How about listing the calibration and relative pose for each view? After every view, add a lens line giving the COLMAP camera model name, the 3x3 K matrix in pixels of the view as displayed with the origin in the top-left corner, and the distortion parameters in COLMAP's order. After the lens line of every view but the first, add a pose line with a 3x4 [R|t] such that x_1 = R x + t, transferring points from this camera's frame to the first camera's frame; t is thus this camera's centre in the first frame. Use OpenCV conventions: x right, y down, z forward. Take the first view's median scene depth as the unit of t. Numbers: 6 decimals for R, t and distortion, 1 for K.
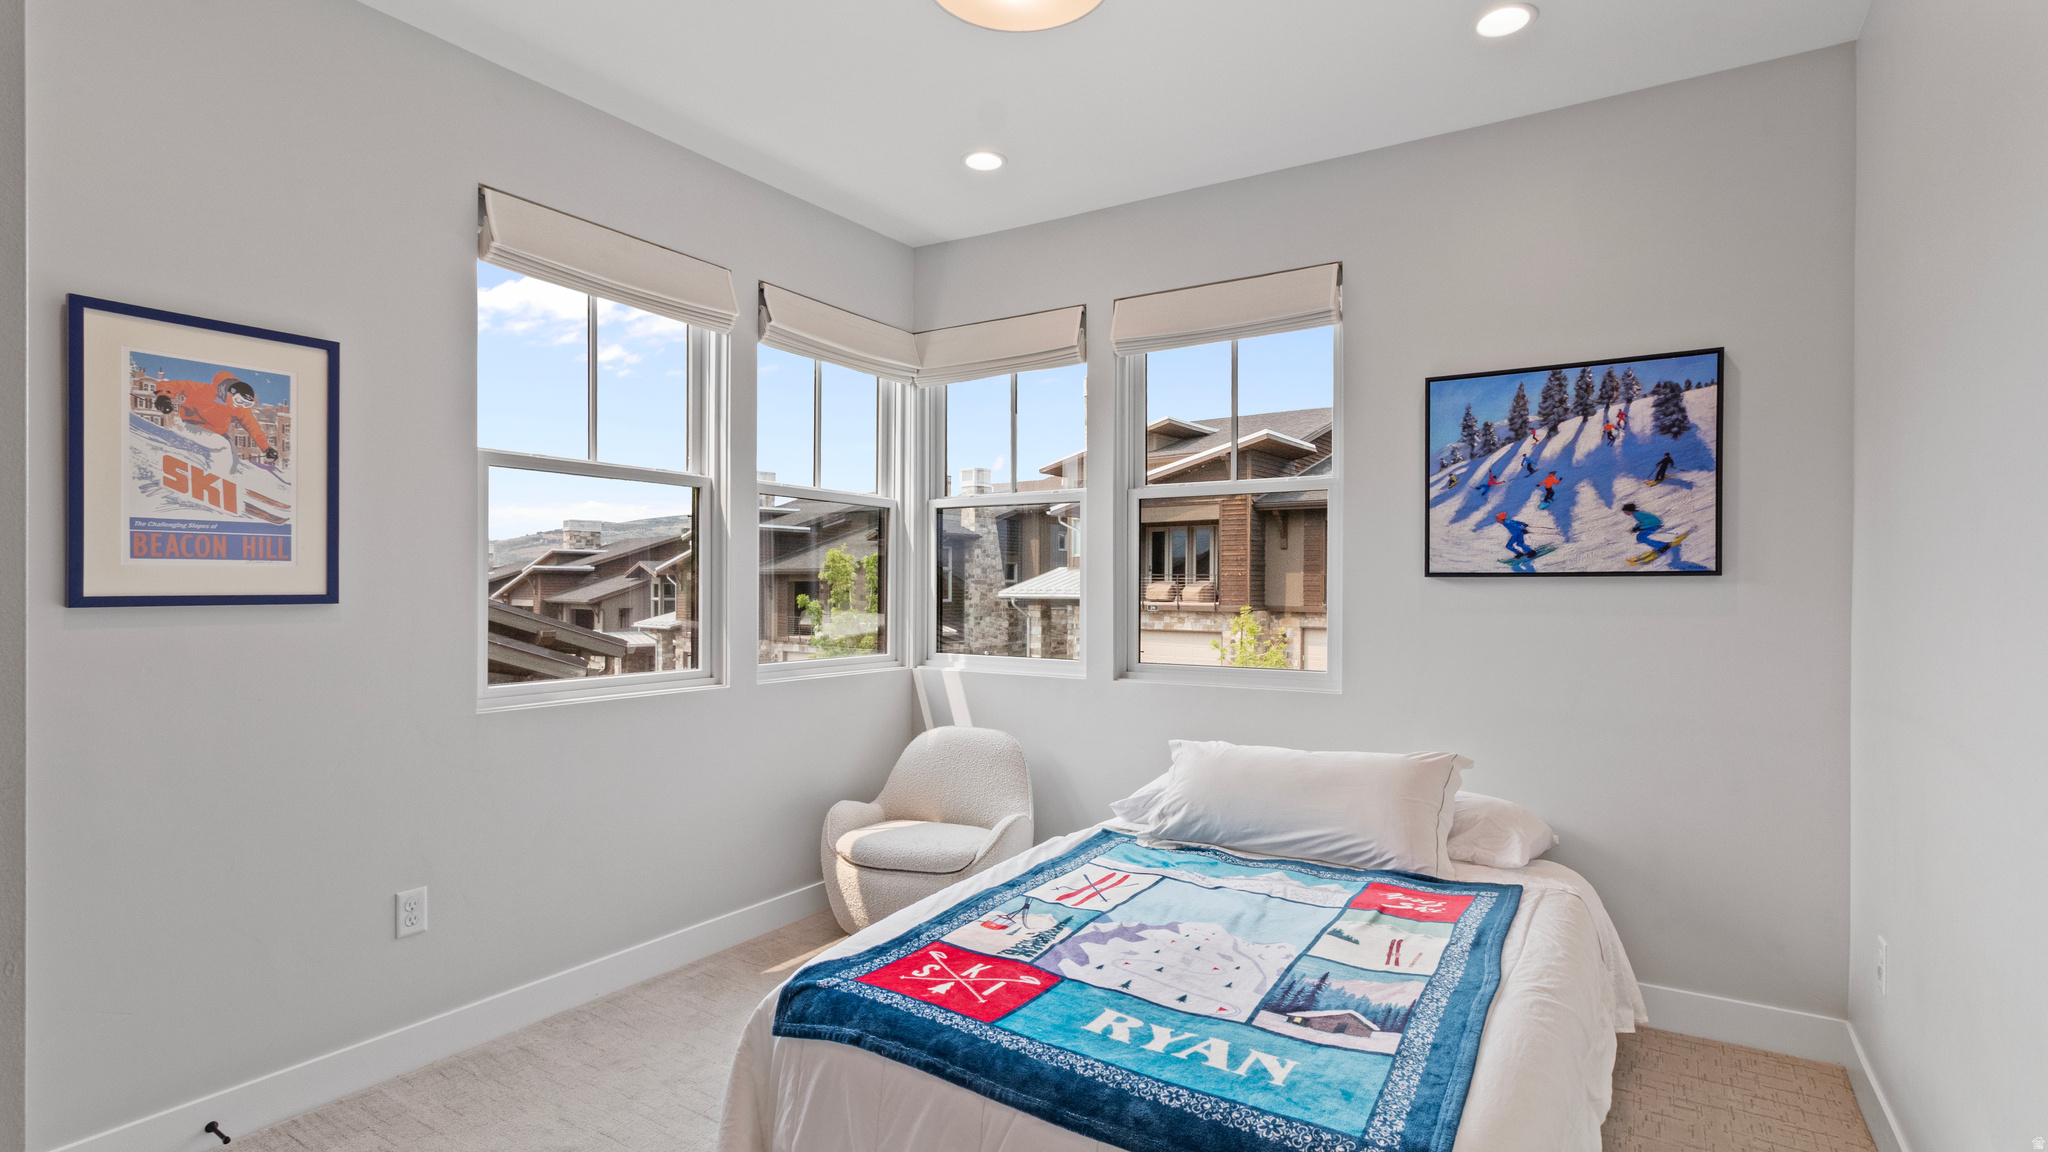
lens RADIAL K [[984.1, 0, 1041.1], [0, 984.1, 596.9], [0, 0, 1]] dist [0.001804, 0.000533]
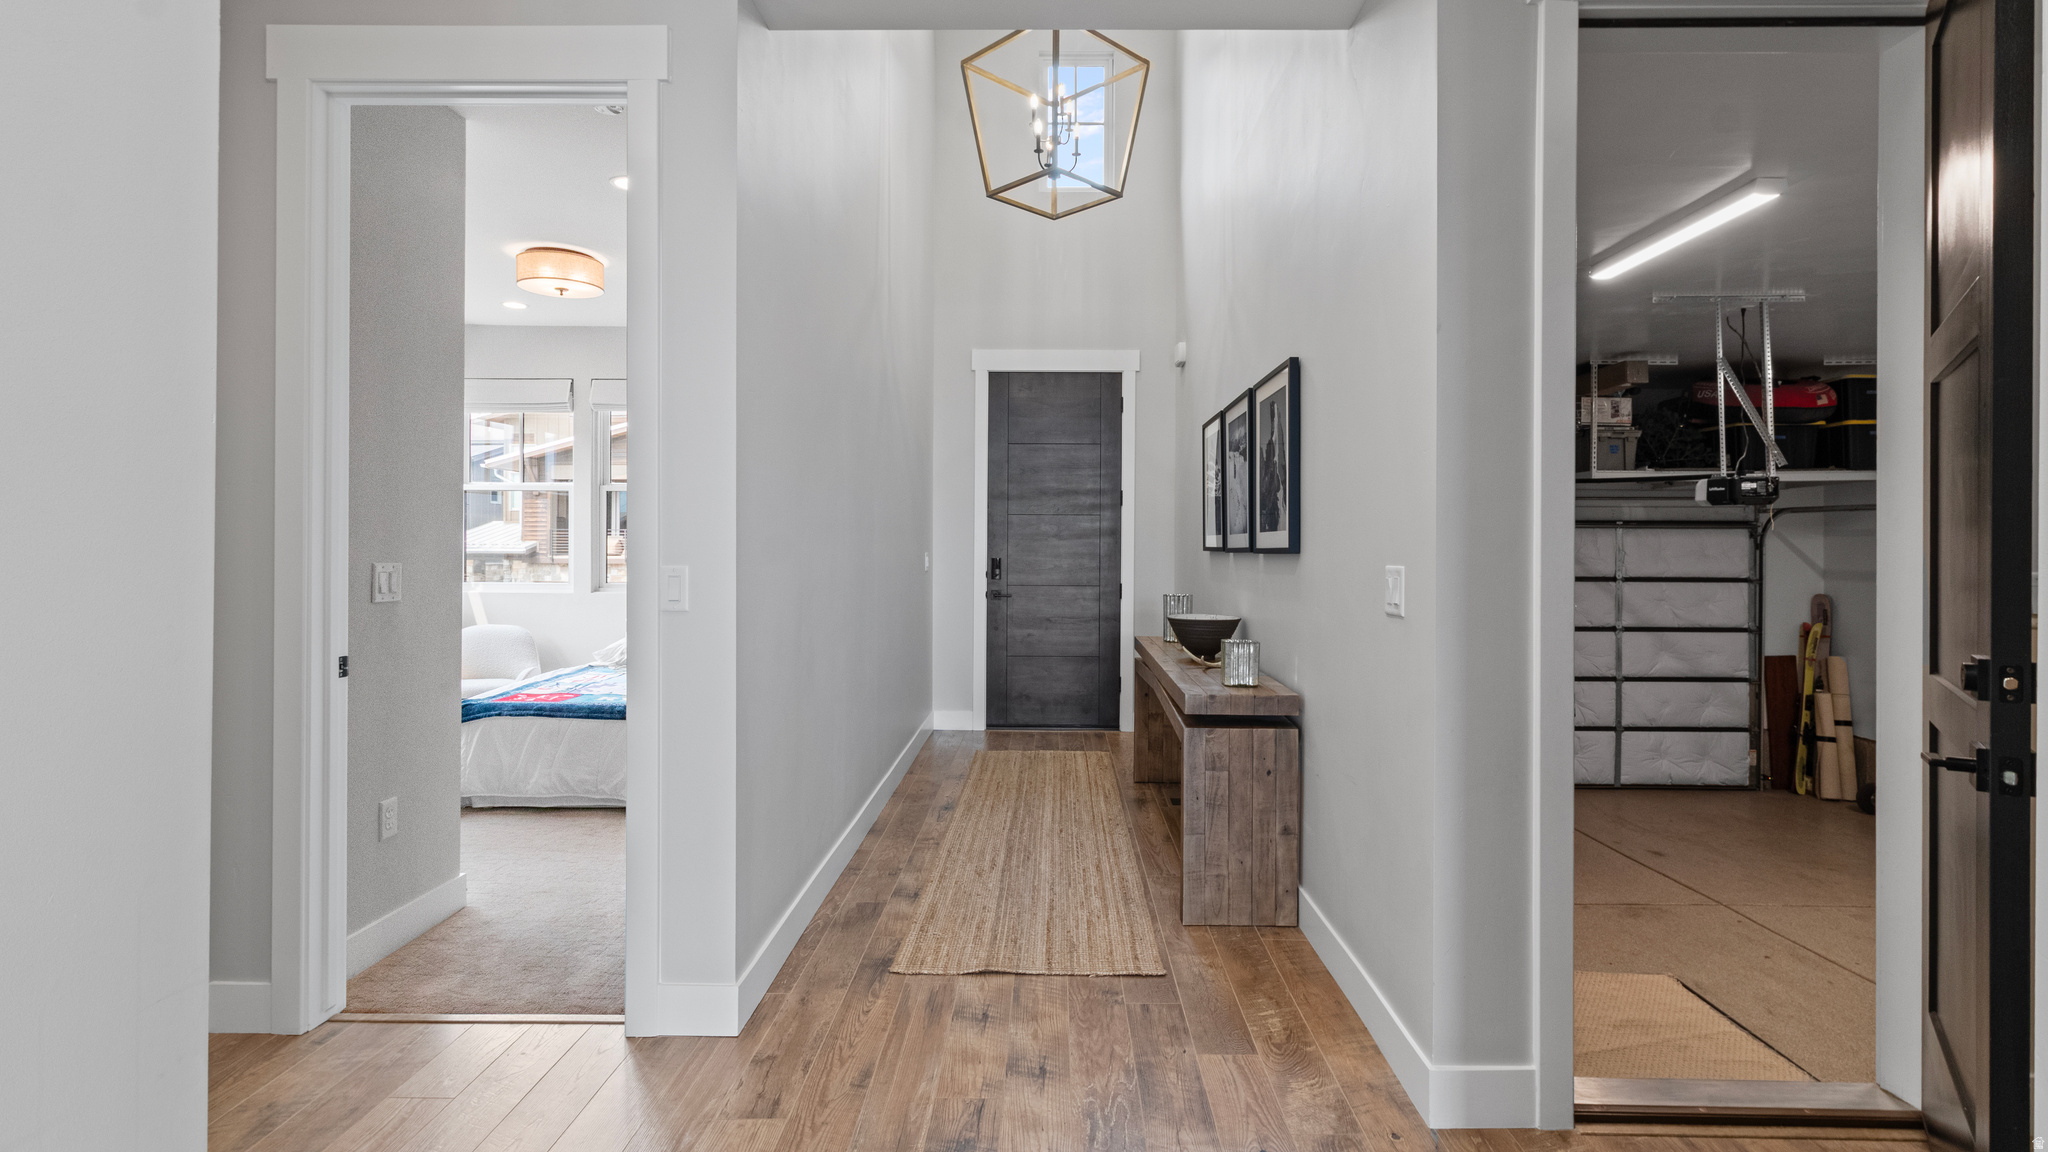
lens RADIAL K [[976.0, 0, 1029.4], [0, 976.0, 508.3], [0, 0, 1]] dist [0.002531, 0.000272]
pose [[0.862123, 0.007057, 0.506649, -0.134169], [0.014041, 0.999186, -0.037810, 0.010072], [-0.506504, 0.039710, 0.861323, -0.898534]]
